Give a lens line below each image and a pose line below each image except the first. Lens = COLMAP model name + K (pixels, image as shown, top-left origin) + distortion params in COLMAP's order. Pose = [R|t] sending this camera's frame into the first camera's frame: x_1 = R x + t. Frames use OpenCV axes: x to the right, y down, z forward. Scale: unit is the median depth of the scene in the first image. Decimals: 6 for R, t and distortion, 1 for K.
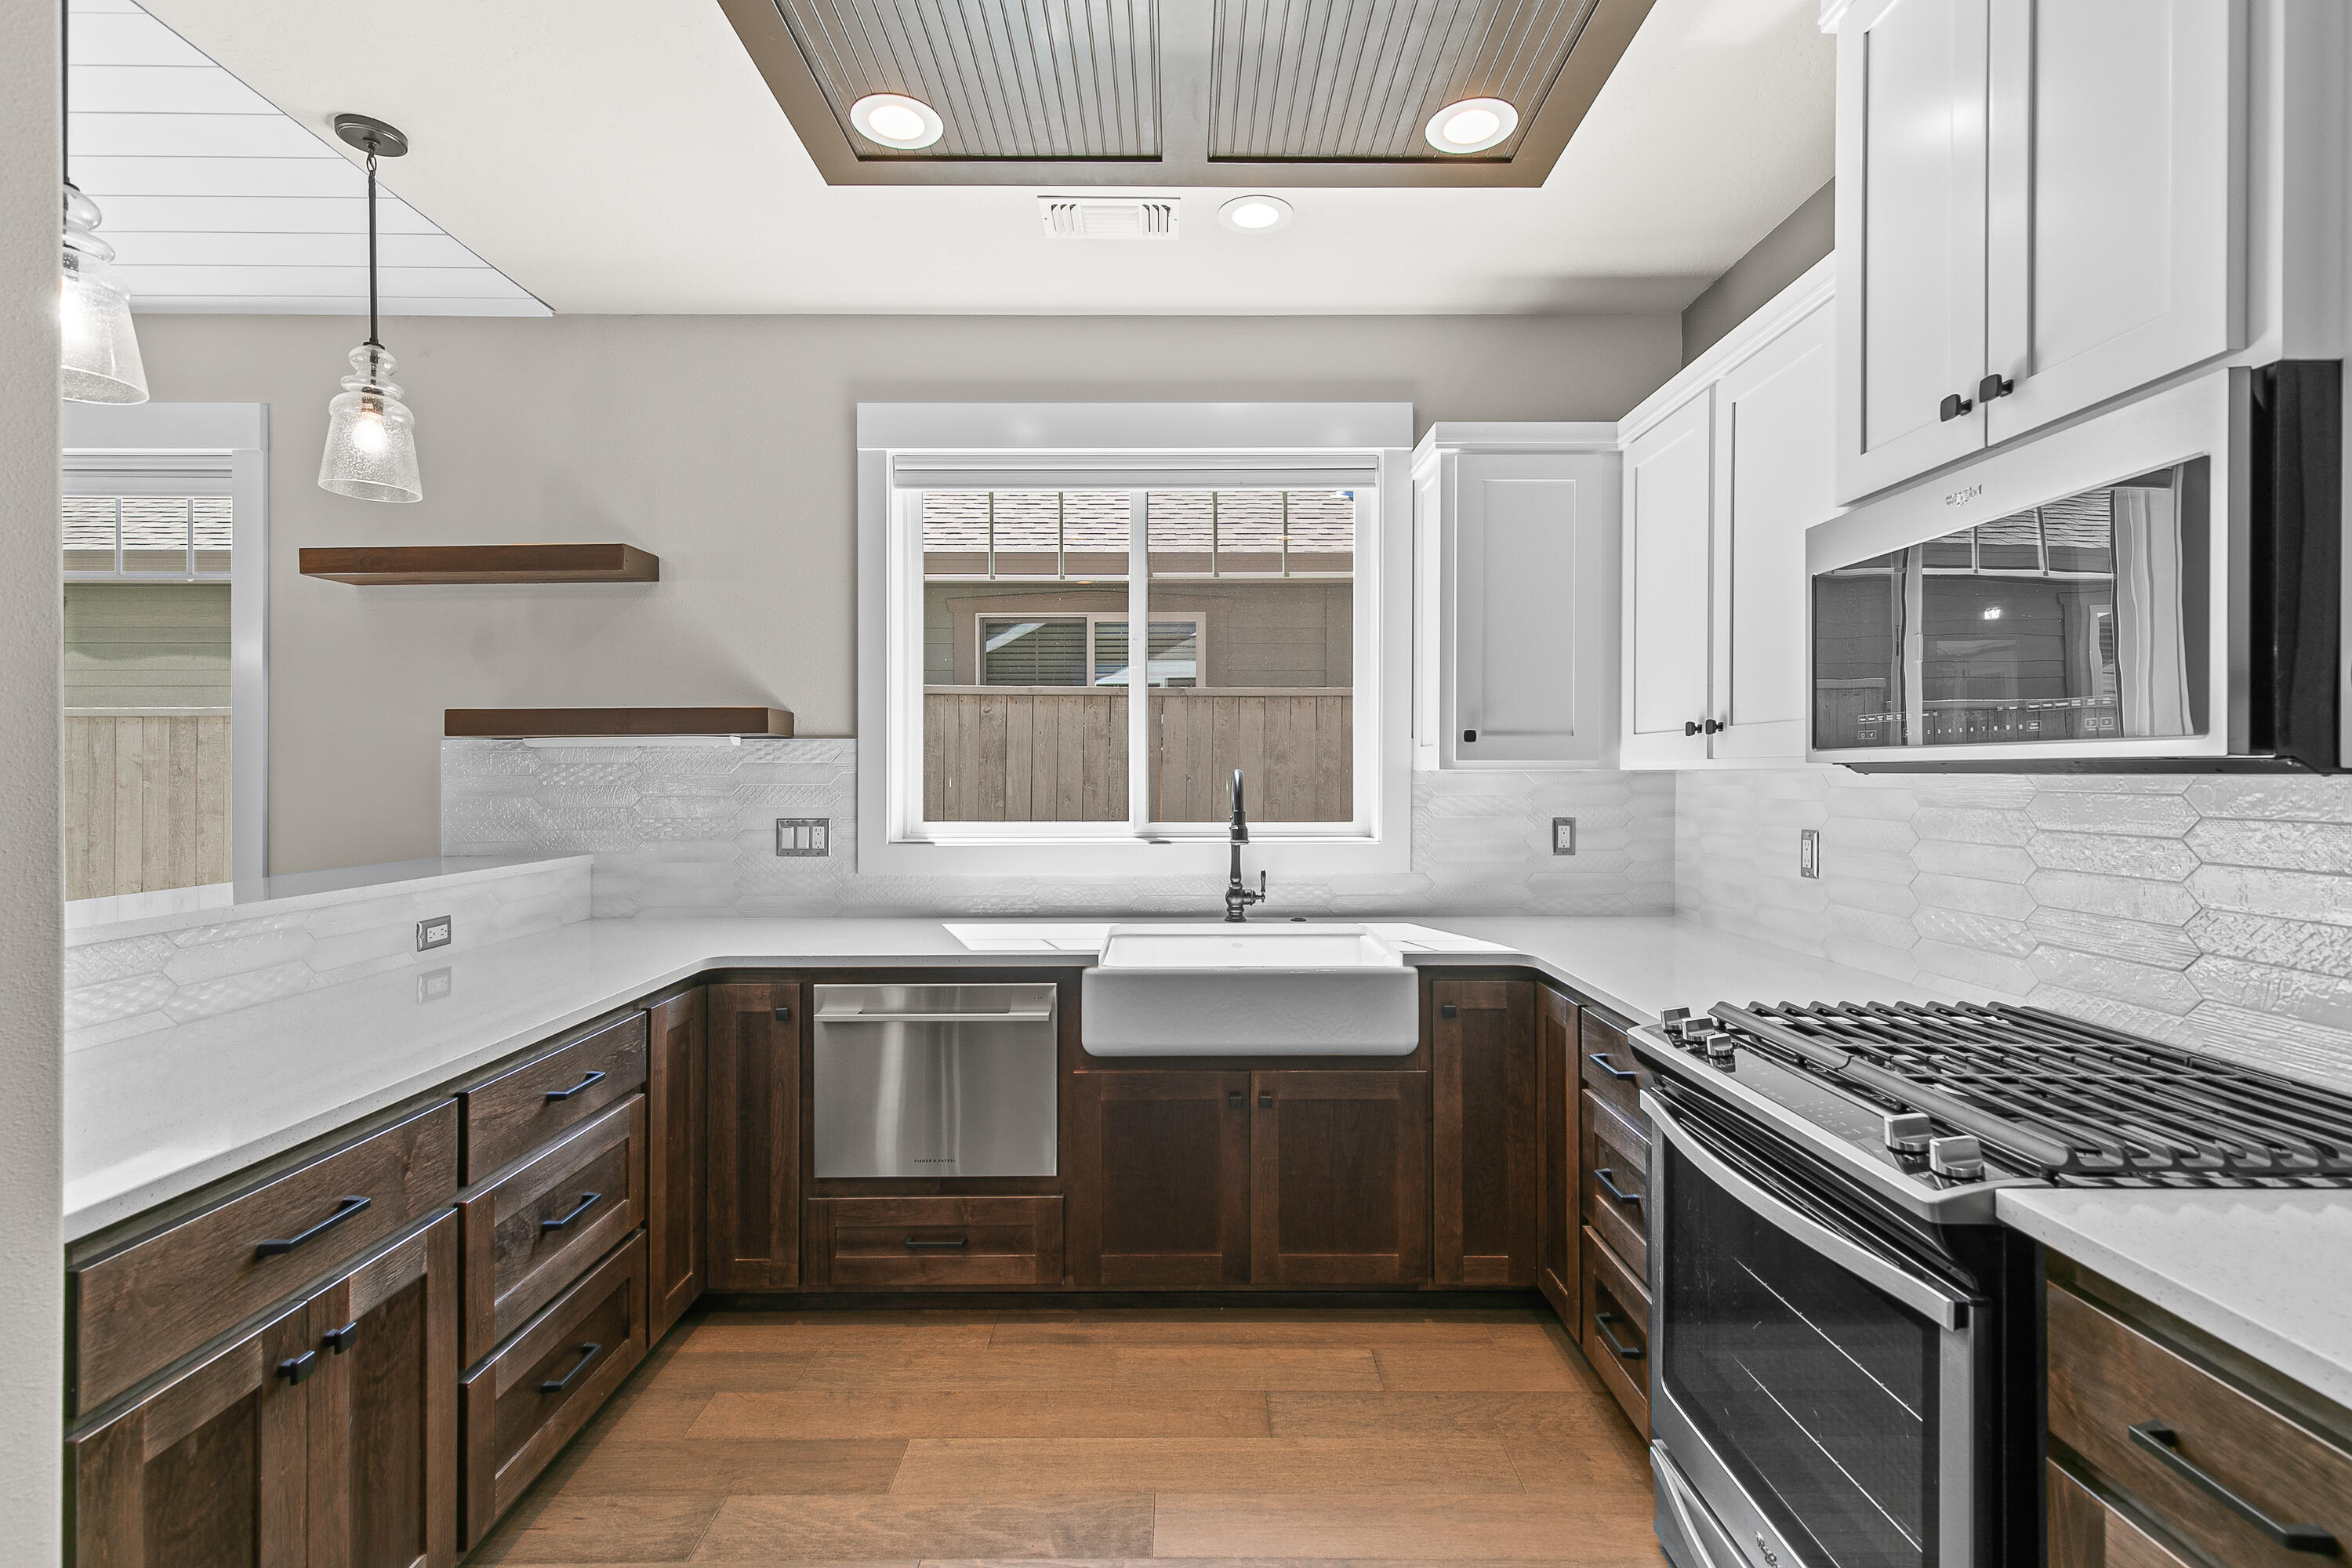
lens RADIAL K [[1063.9, 0, 1174.9], [0, 1063.9, 774.3], [0, 0, 1]] dist [-0.001227, -0.000904]
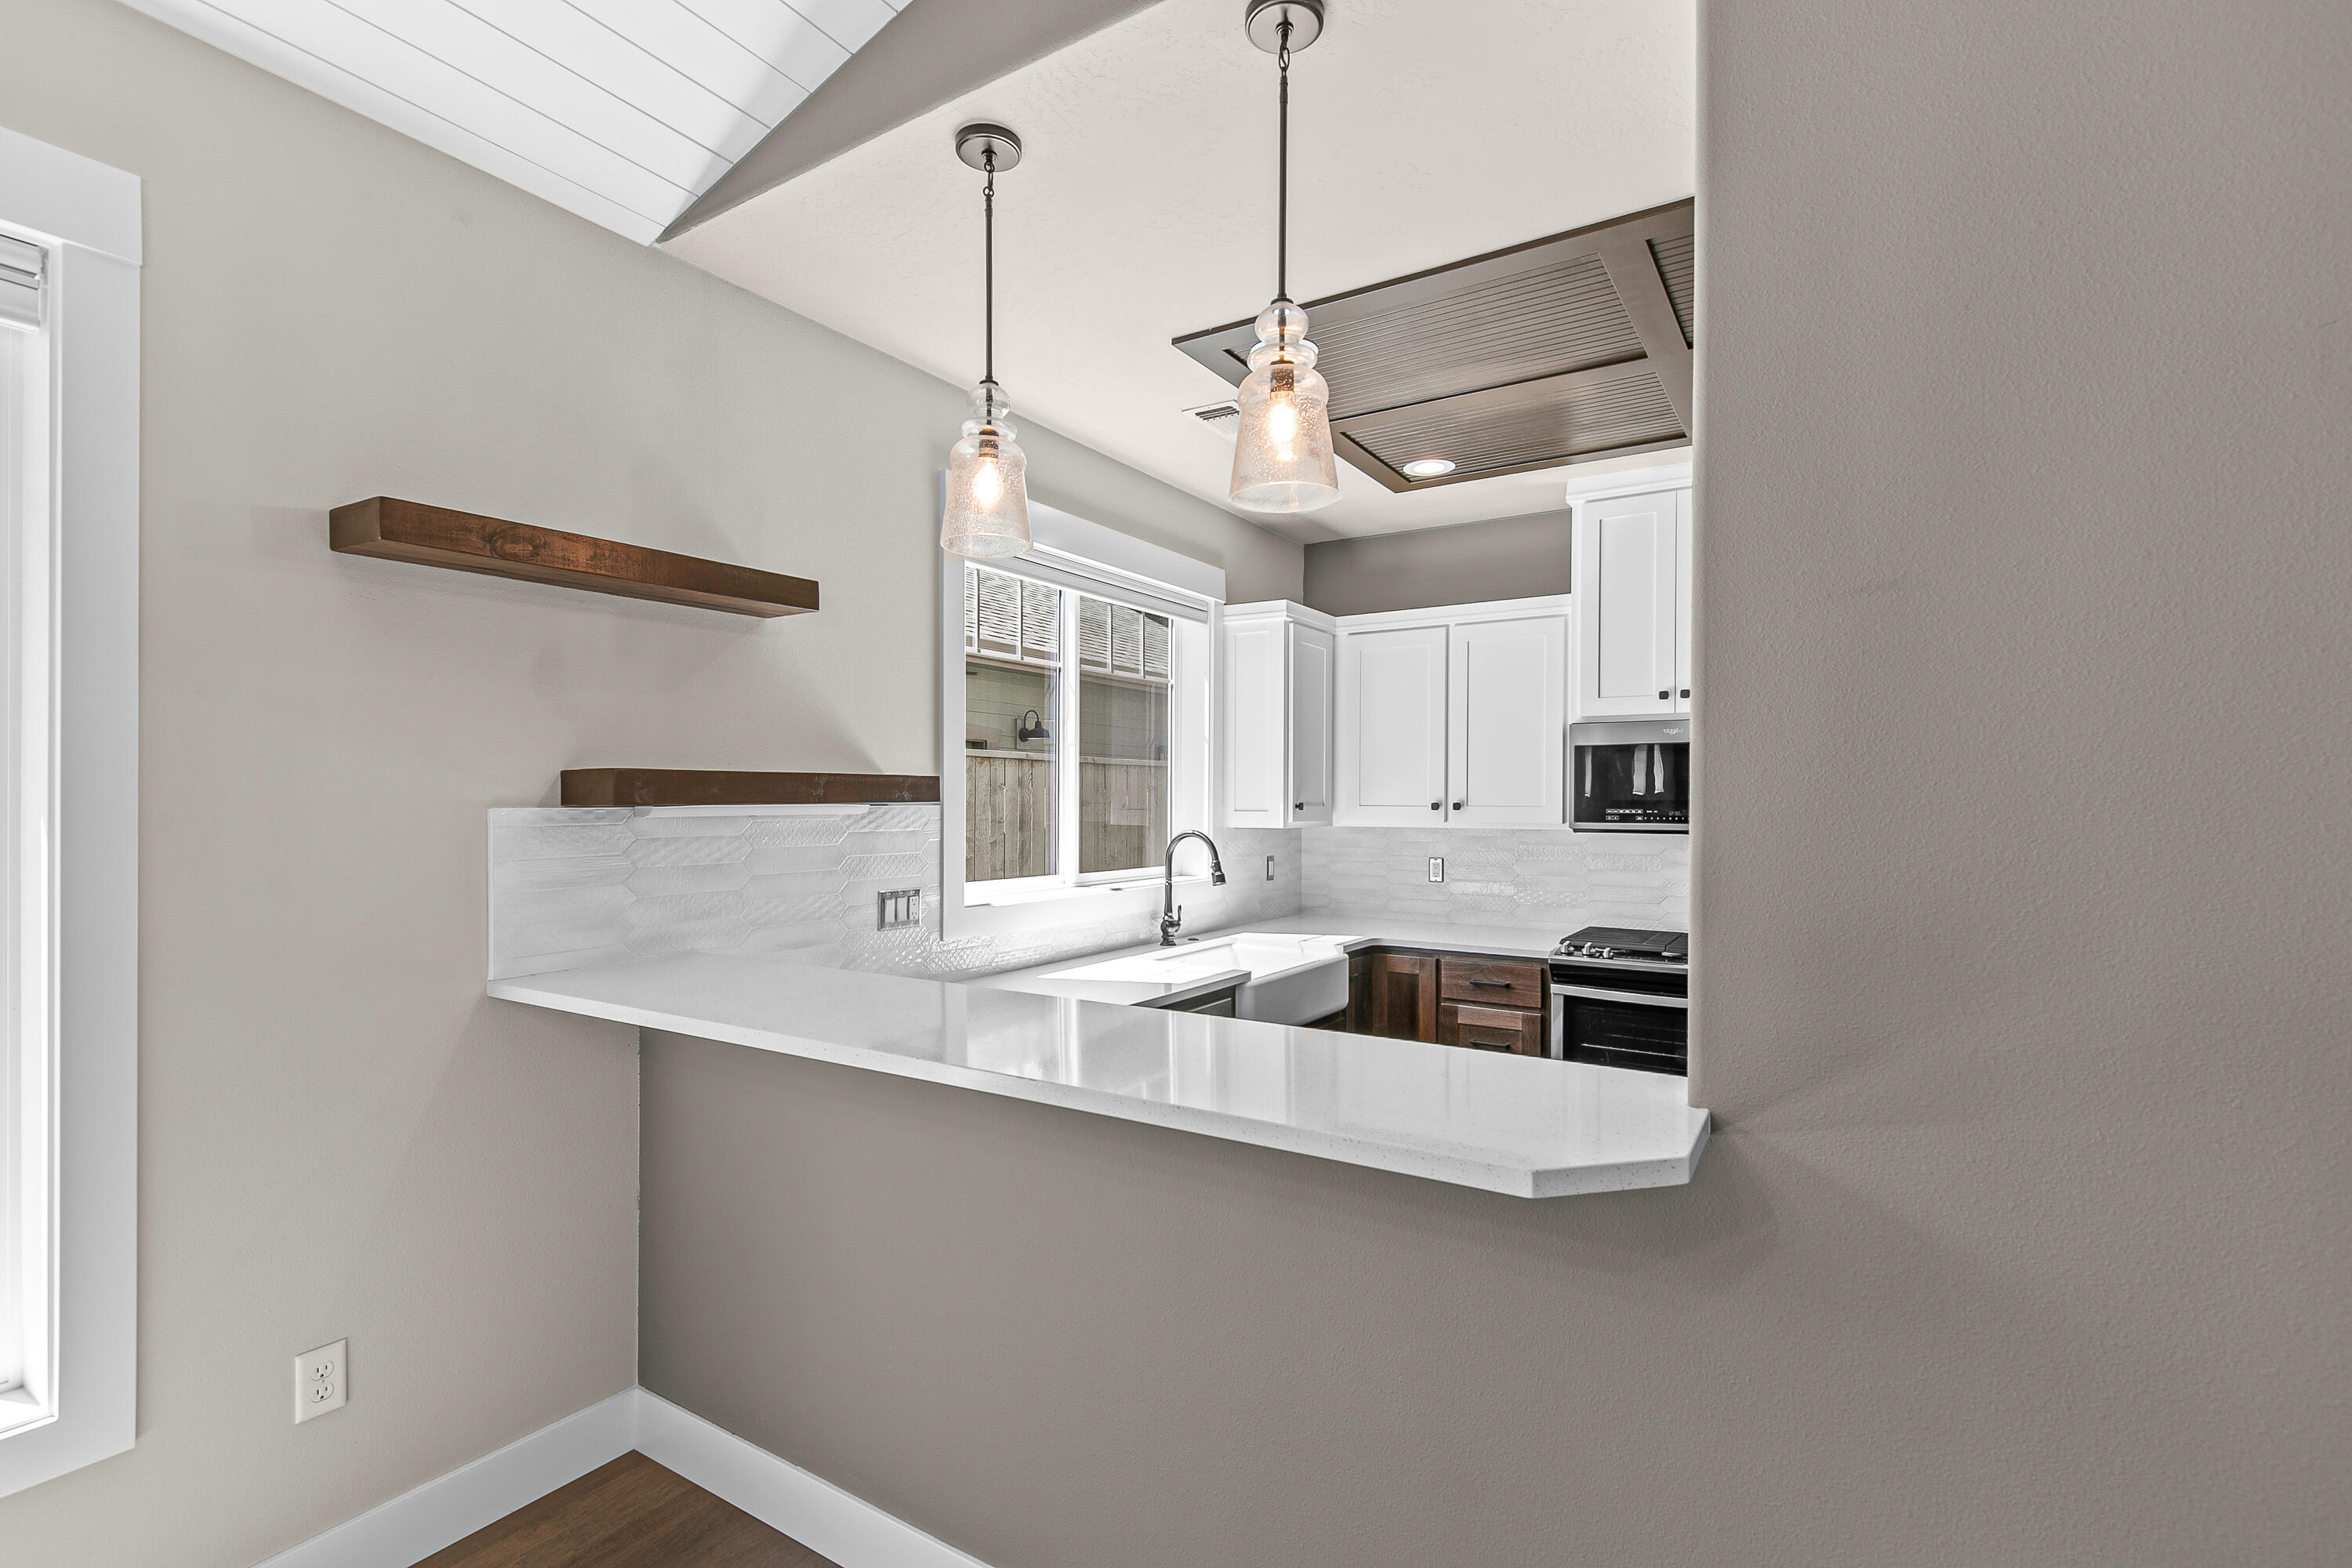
lens RADIAL K [[1095.6, 0, 1114.5], [0, 1095.6, 802.4], [0, 0, 1]] dist [-0.001375, -0.000540]
pose [[0.556933, -0.000965, 0.830557, -1.333284], [-0.002982, 0.999991, 0.003161, -0.050414], [-0.830552, -0.004237, 0.556924, 0.366670]]
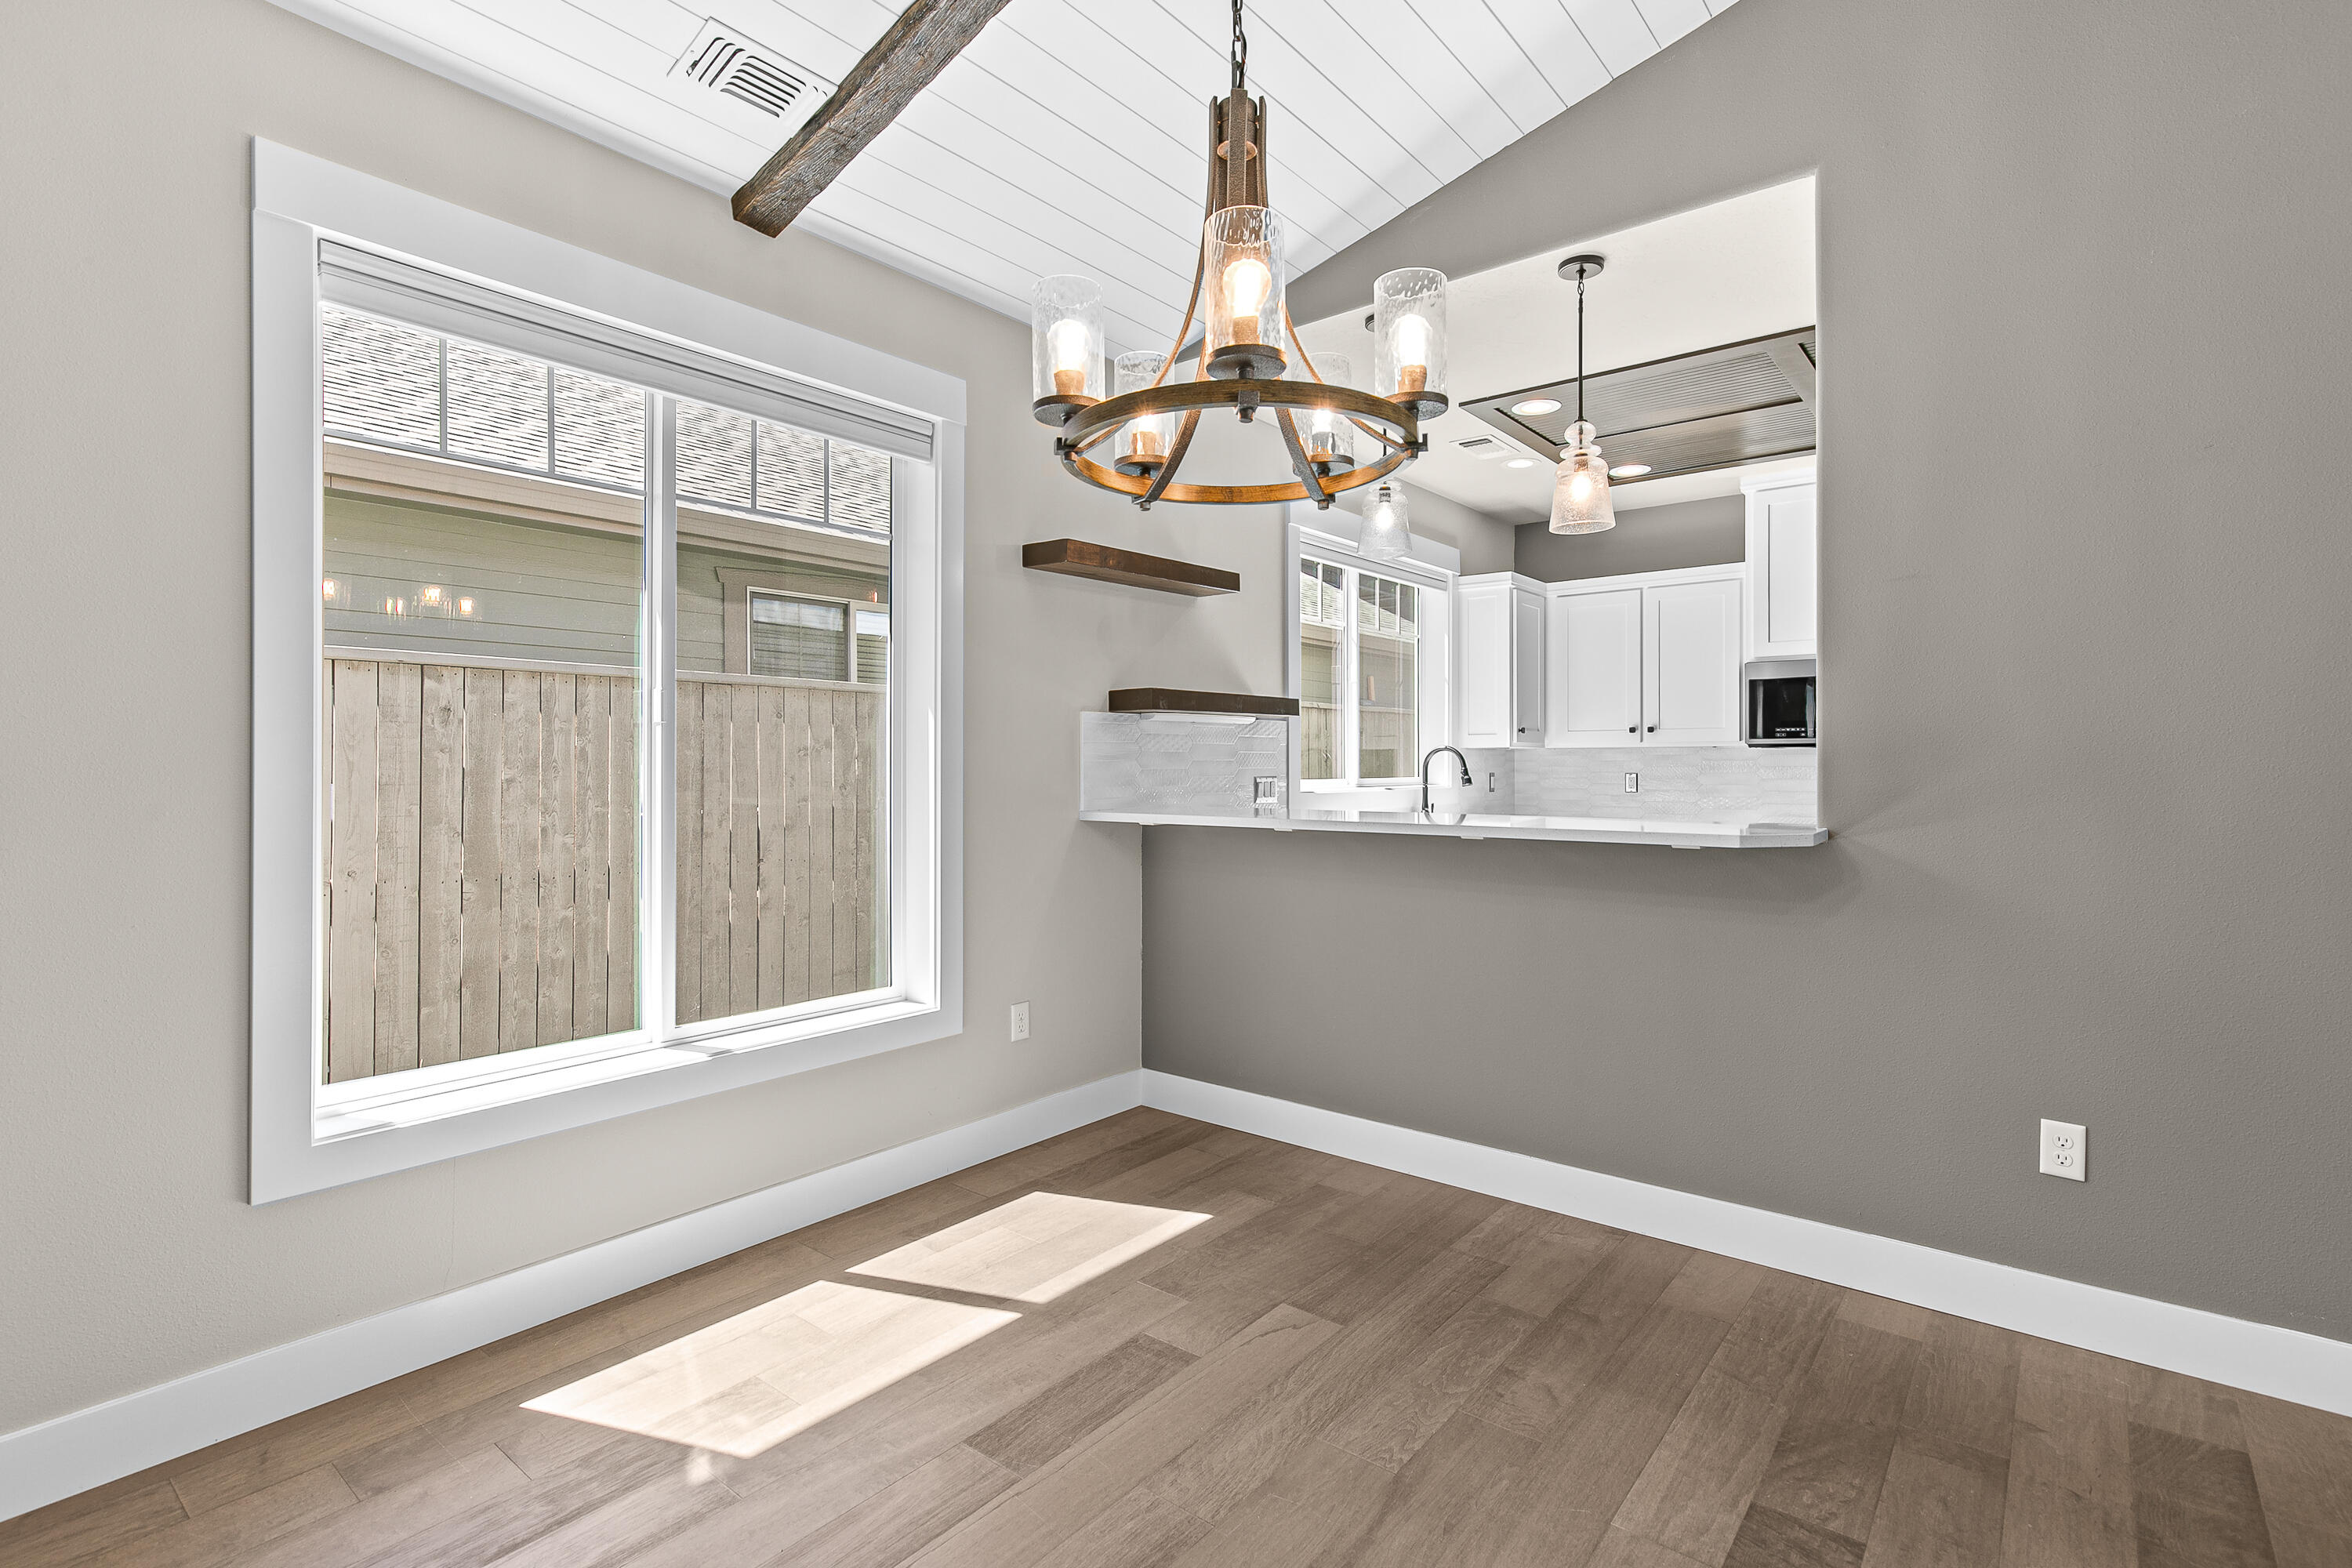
lens RADIAL K [[1113.6, 0, 1088.9], [0, 1113.6, 755.2], [0, 0, 1]] dist [-0.001785, -0.000374]
pose [[0.663203, 0.007523, 0.748401, -2.040758], [-0.000347, 0.999952, -0.009744, 0.035932], [-0.748439, 0.006203, 0.663174, 0.238070]]
